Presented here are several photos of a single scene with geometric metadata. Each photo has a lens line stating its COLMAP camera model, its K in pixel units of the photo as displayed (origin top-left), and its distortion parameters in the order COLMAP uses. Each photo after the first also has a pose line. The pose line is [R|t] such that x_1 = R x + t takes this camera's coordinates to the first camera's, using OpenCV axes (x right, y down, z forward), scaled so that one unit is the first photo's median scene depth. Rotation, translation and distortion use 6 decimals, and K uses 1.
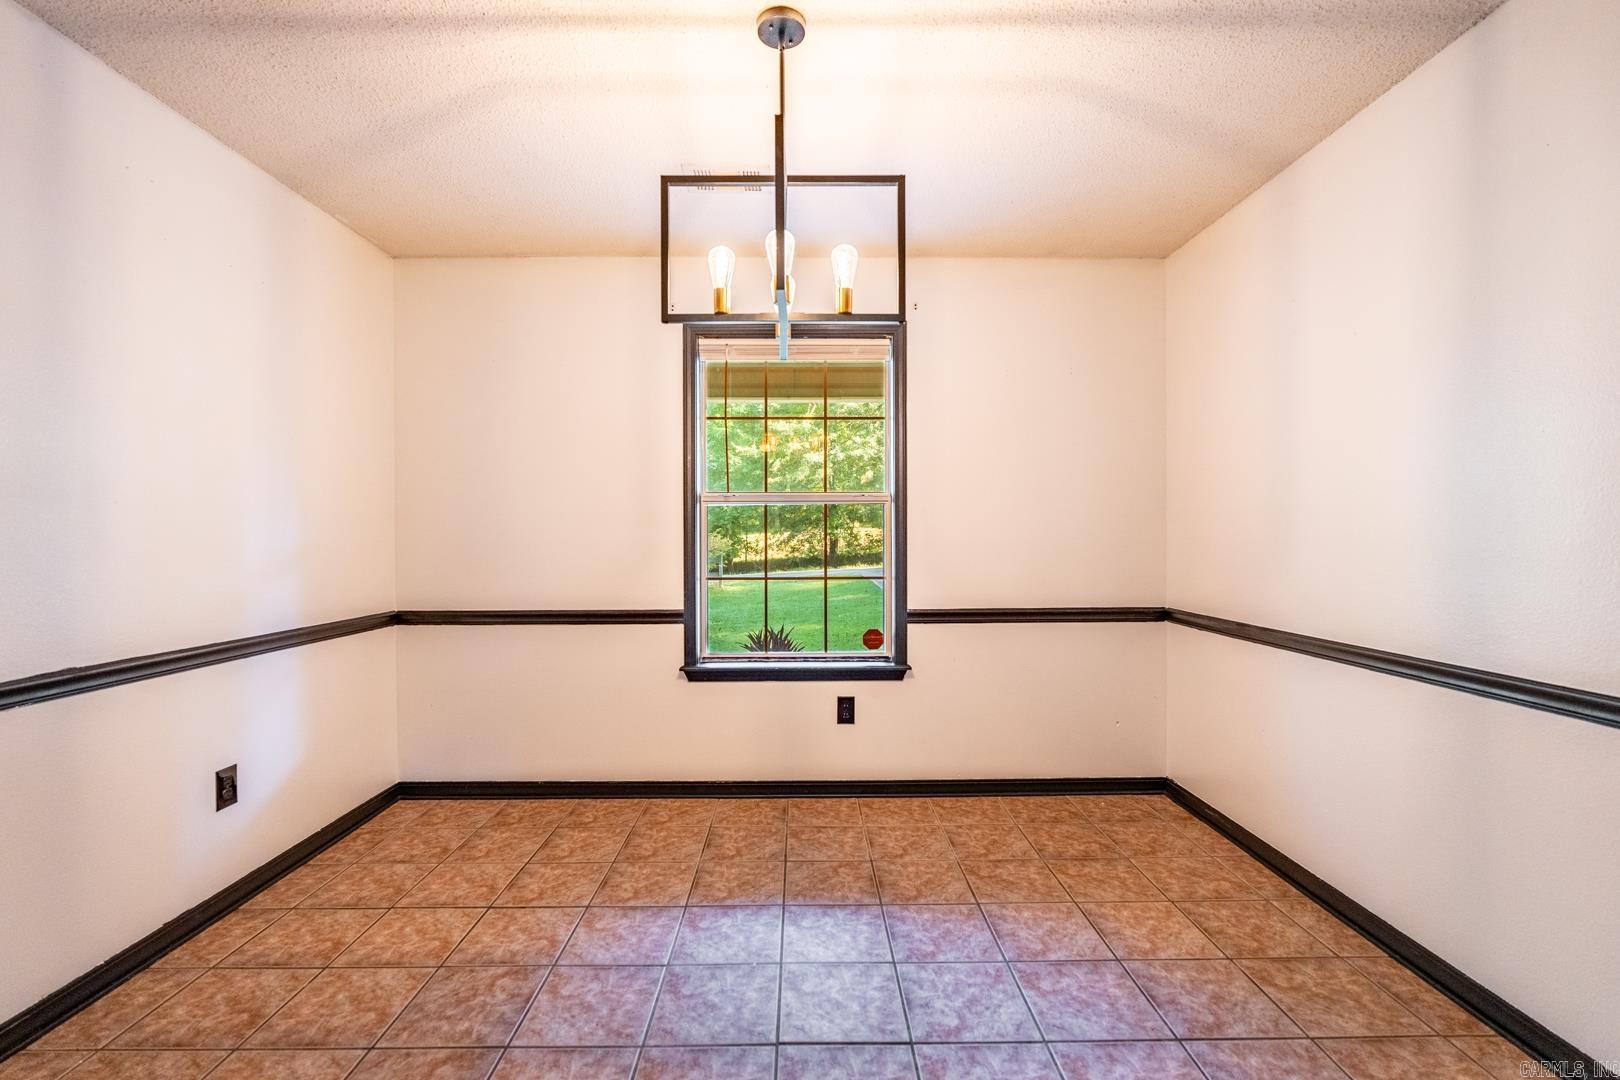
lens RADIAL K [[710.1, 0, 810.4], [0, 710.1, 538.7], [0, 0, 1]] dist [0.002728, -0.000904]
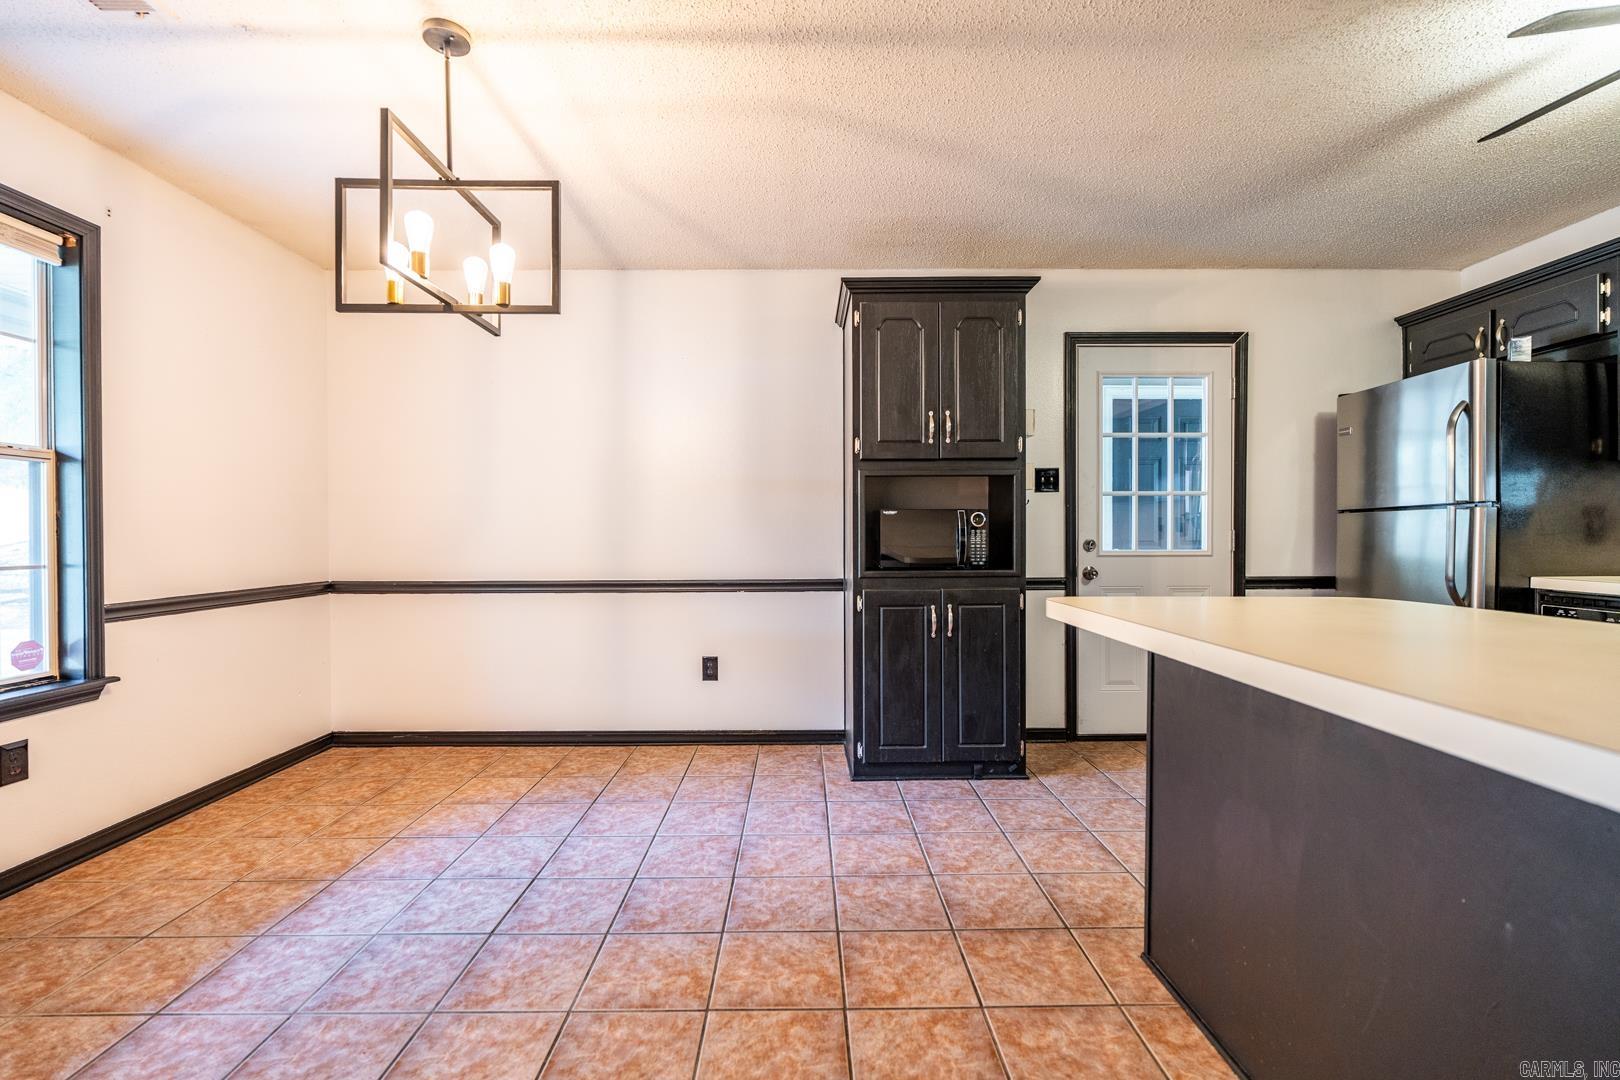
lens RADIAL K [[710.1, 0, 808.1], [0, 710.1, 536.7], [0, 0, 1]] dist [0.002728, -0.000904]
pose [[-0.001914, 0.001292, 0.999997, -0.747056], [0.000386, 0.999999, -0.001291, 0.032290], [-0.999998, 0.000383, -0.001915, 0.289217]]
